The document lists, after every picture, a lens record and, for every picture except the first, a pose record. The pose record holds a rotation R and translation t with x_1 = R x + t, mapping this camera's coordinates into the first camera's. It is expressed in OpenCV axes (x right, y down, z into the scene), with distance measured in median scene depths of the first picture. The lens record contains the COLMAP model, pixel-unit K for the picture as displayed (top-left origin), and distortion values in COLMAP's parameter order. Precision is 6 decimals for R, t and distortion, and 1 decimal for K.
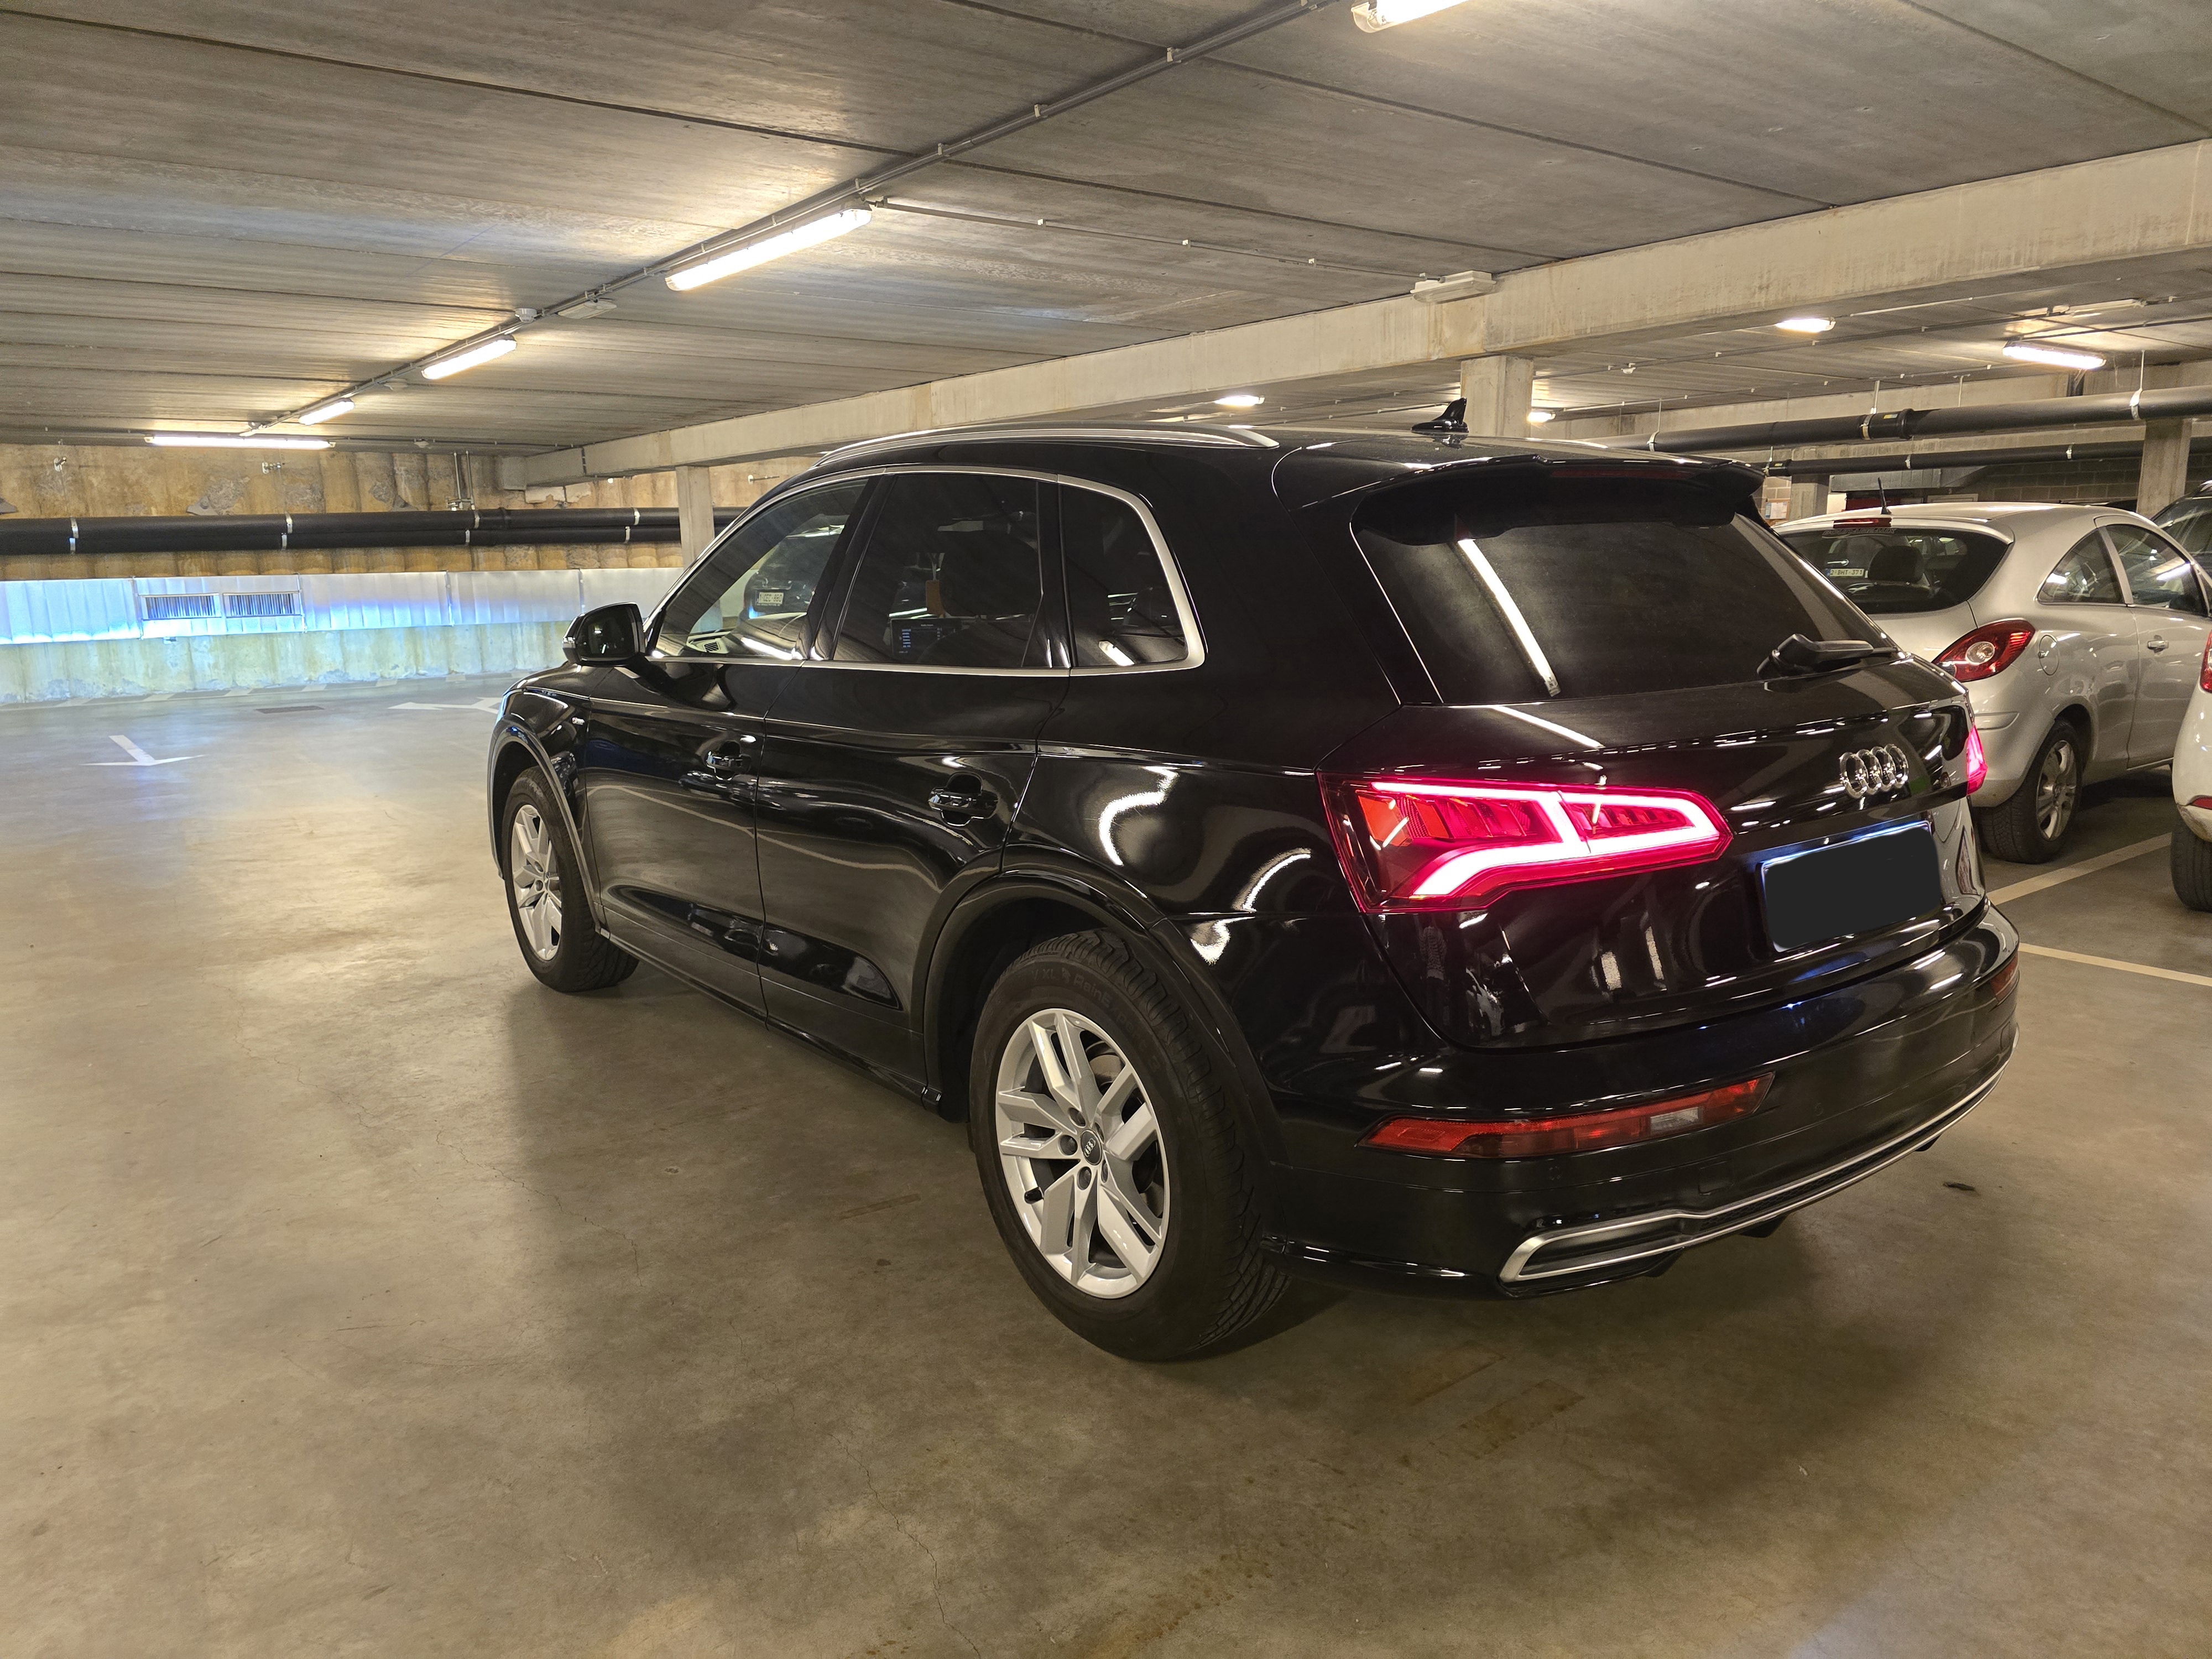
lens RADIAL K [[1482.4, 0, 1106.0], [0, 1482.4, 829.5], [0, 0, 1]] dist [0.025422, -0.034952]
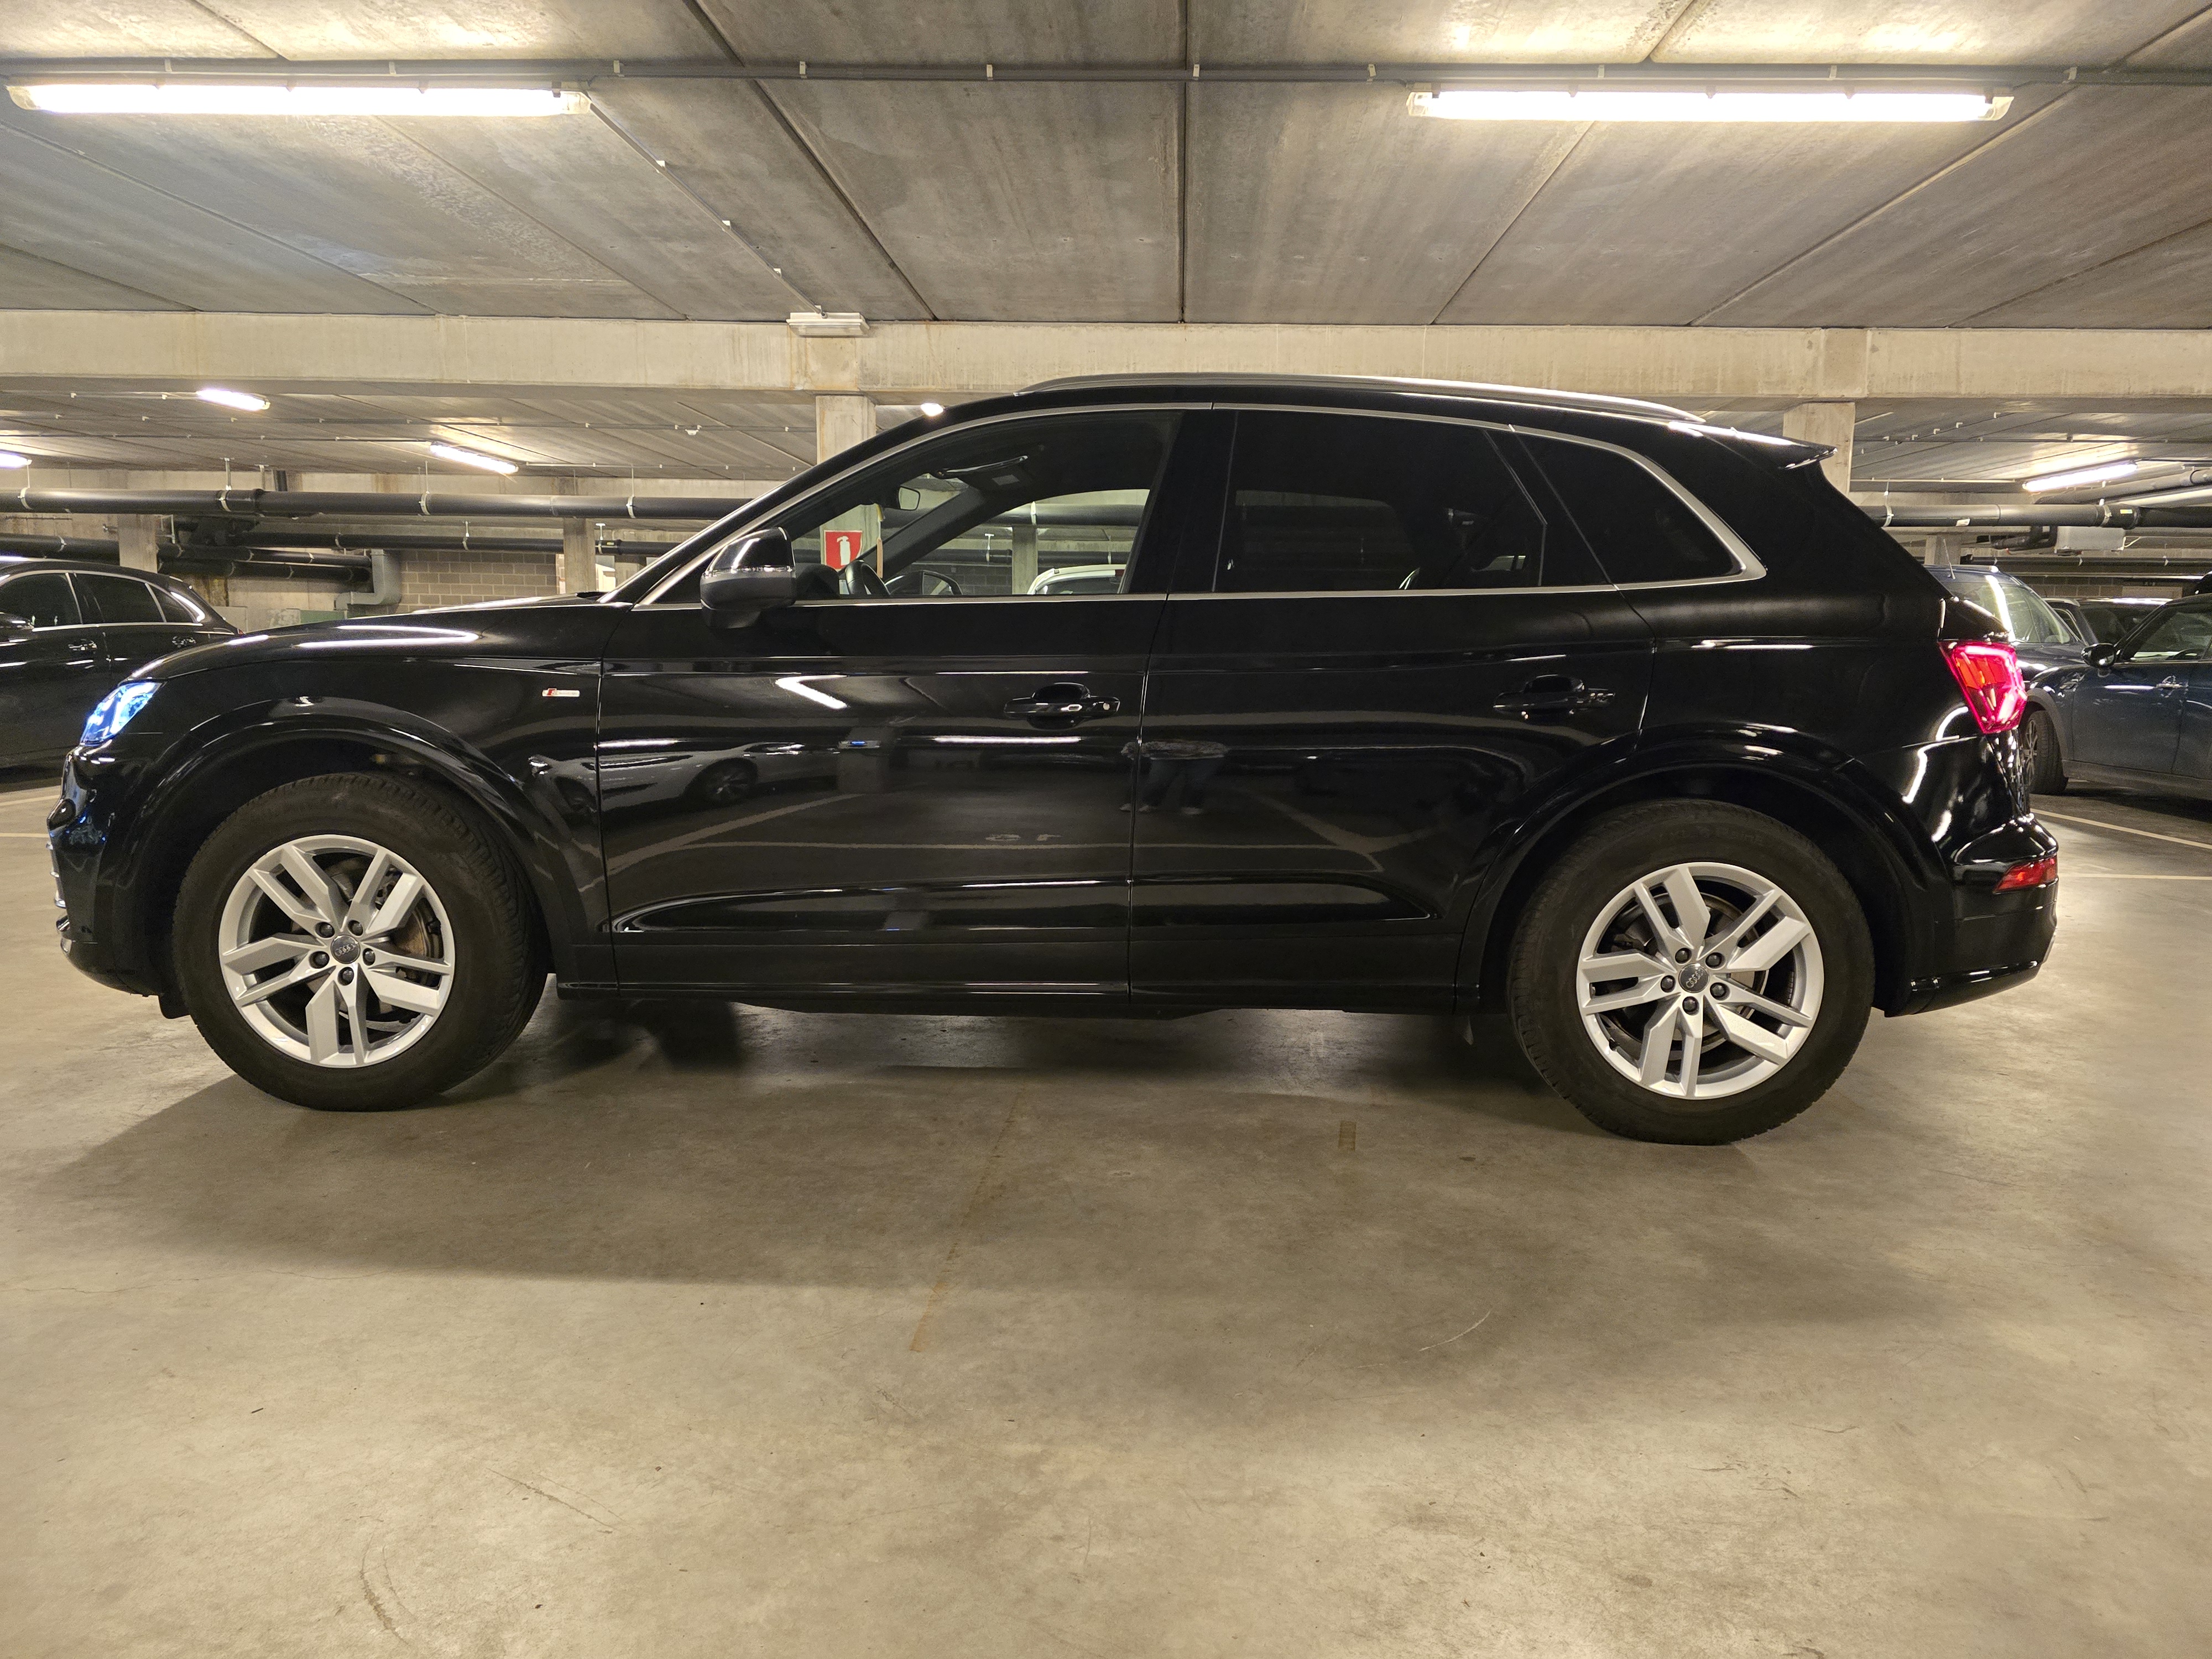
lens RADIAL K [[1482.4, 0, 1106.0], [0, 1482.4, 829.5], [0, 0, 1]] dist [0.025422, -0.034952]
pose [[0.639546, -0.065590, 0.765950, -0.878257], [0.111588, 0.993722, -0.008079, 0.033883], [-0.760611, 0.090638, 0.642849, 0.403446]]
